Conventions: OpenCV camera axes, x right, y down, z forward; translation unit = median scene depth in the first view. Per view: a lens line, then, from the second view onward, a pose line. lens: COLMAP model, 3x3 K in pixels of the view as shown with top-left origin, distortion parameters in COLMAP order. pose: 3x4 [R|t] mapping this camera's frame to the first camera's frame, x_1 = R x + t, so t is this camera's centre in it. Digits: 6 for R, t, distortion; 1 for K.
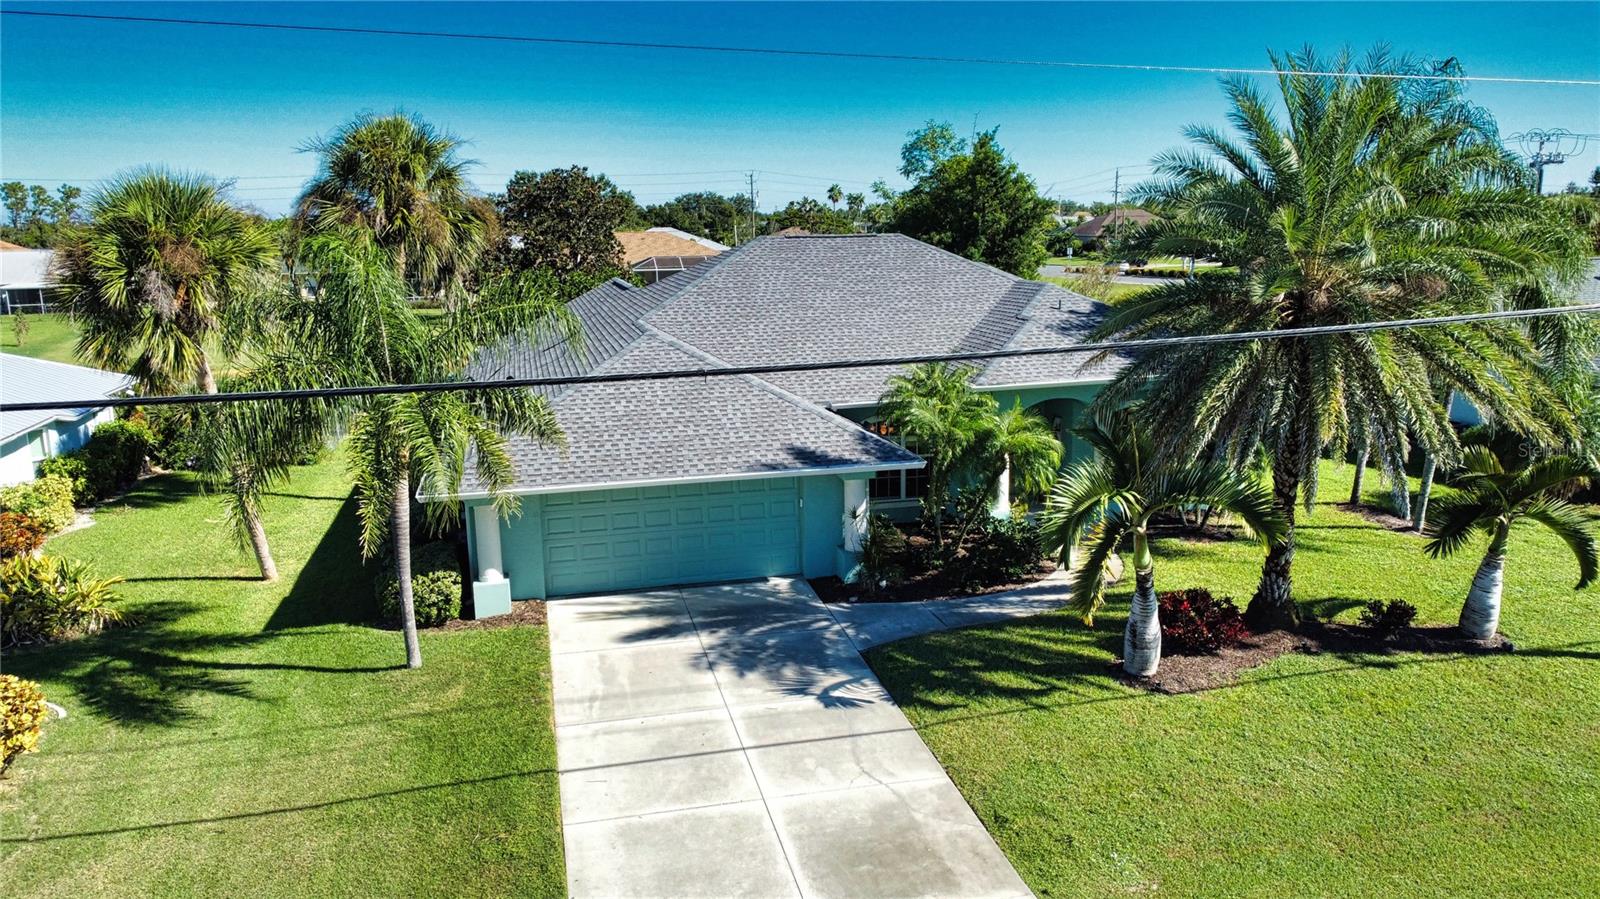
lens RADIAL K [[1209.5, 0, 800.0], [0, 1209.5, 449.5], [0, 0, 1]] dist [0.000776, -0.008053]
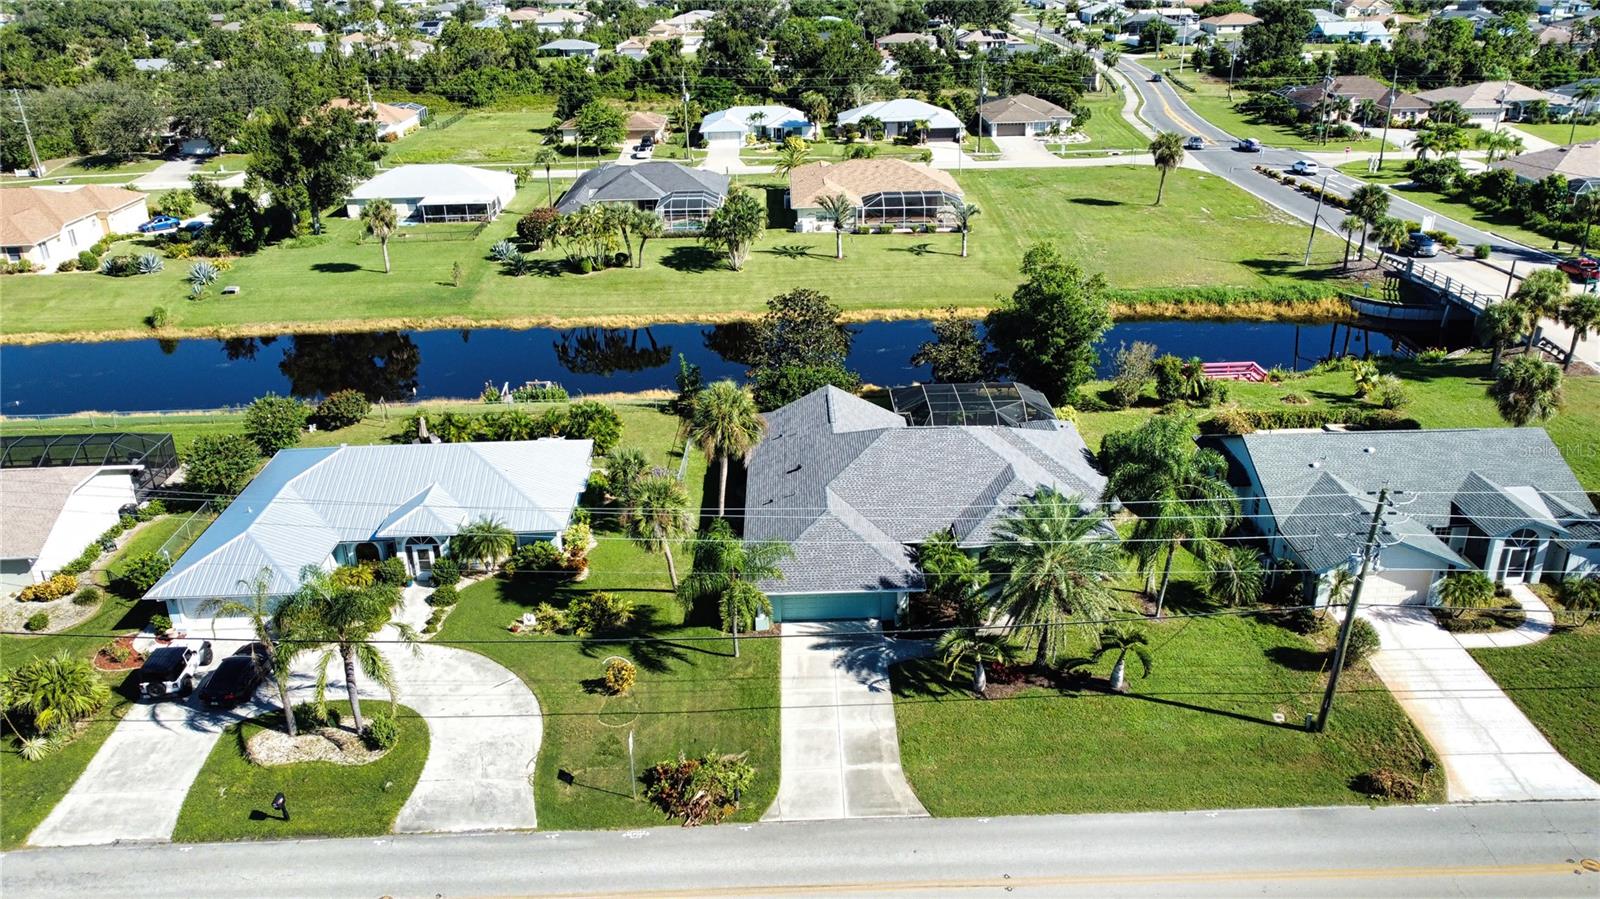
lens RADIAL K [[1206.4, 0, 801.8], [0, 1206.4, 454.3], [0, 0, 1]] dist [0.002626, -0.008202]
pose [[0.977697, 0.080442, -0.194006, 0.370435], [-0.036691, 0.974956, 0.219348, -0.953176], [0.206792, -0.207338, 0.956163, -1.684156]]
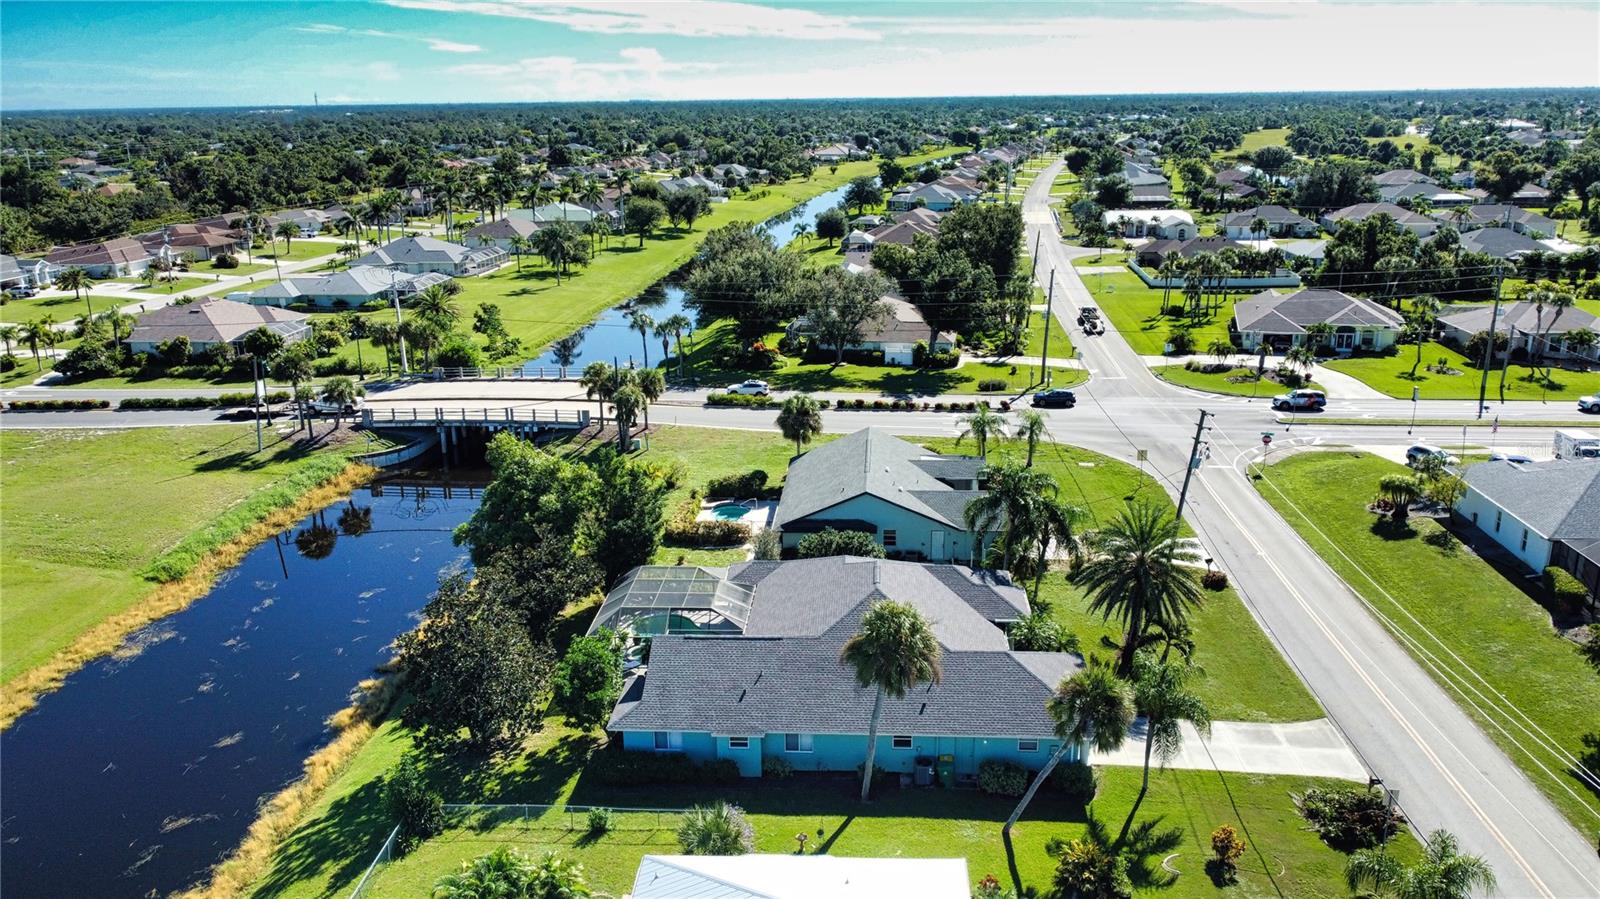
lens RADIAL K [[1206.4, 0, 801.8], [0, 1206.4, 454.3], [0, 0, 1]] dist [0.002626, -0.008202]
pose [[0.282141, -0.258557, 0.923875, -3.028546], [0.186771, 0.959377, 0.211455, -1.361618], [-0.941017, 0.112893, 0.318970, 0.750925]]
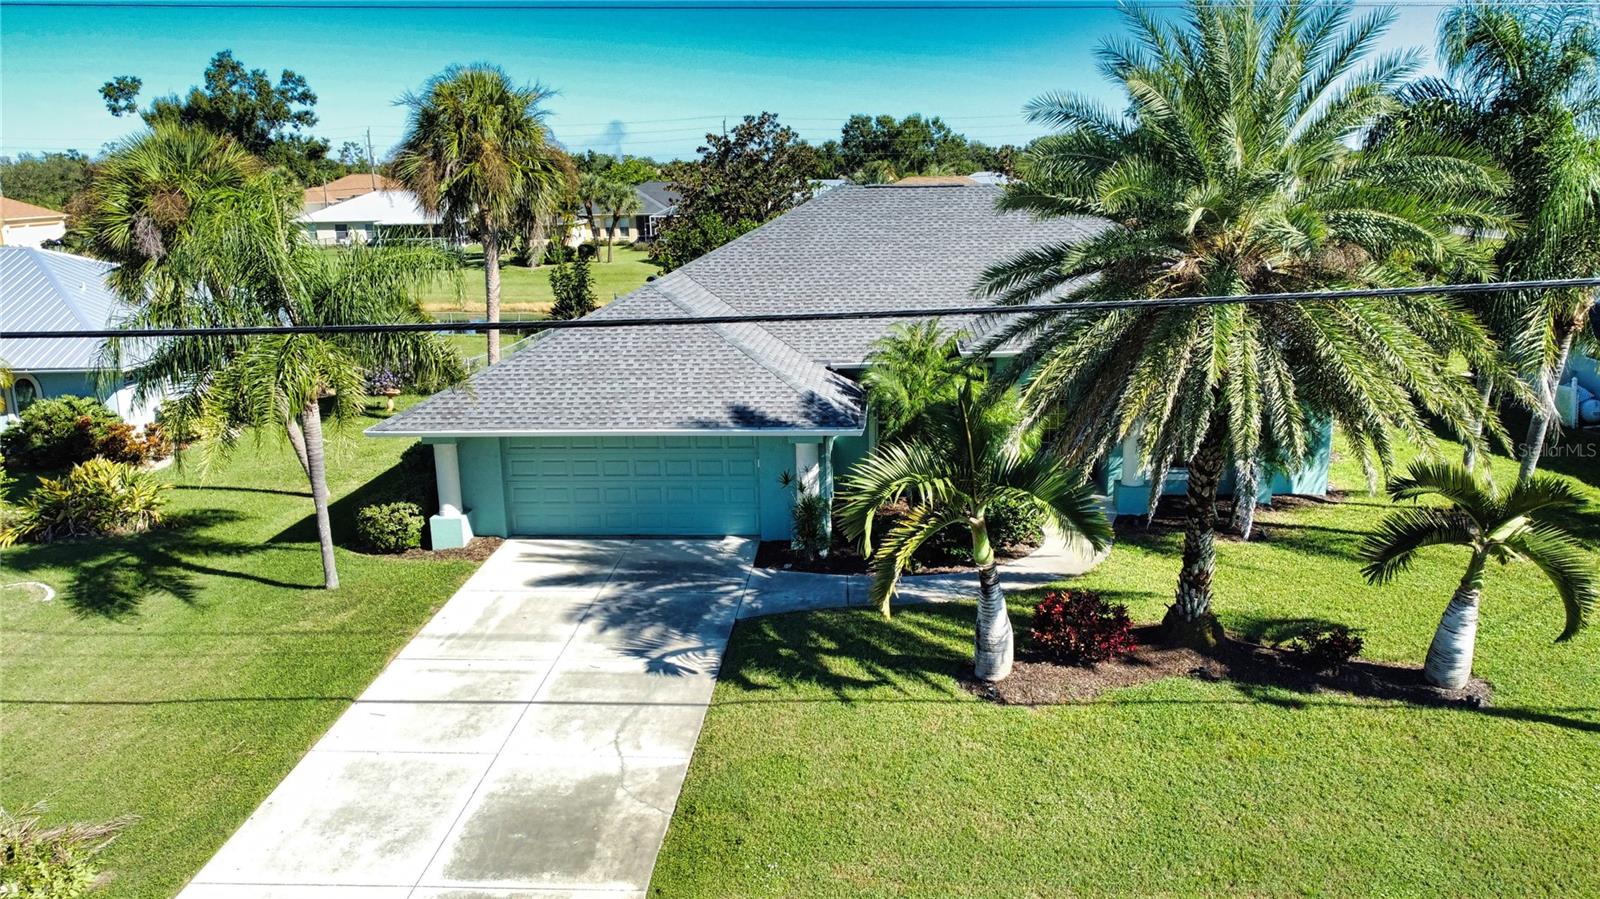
lens RADIAL K [[1206.4, 0, 801.8], [0, 1206.4, 454.3], [0, 0, 1]] dist [0.002626, -0.008202]
pose [[0.954958, 0.070269, -0.288300, 0.381734], [-0.055980, 0.996774, 0.057520, -0.025452], [0.291411, -0.038790, 0.955811, 0.094887]]
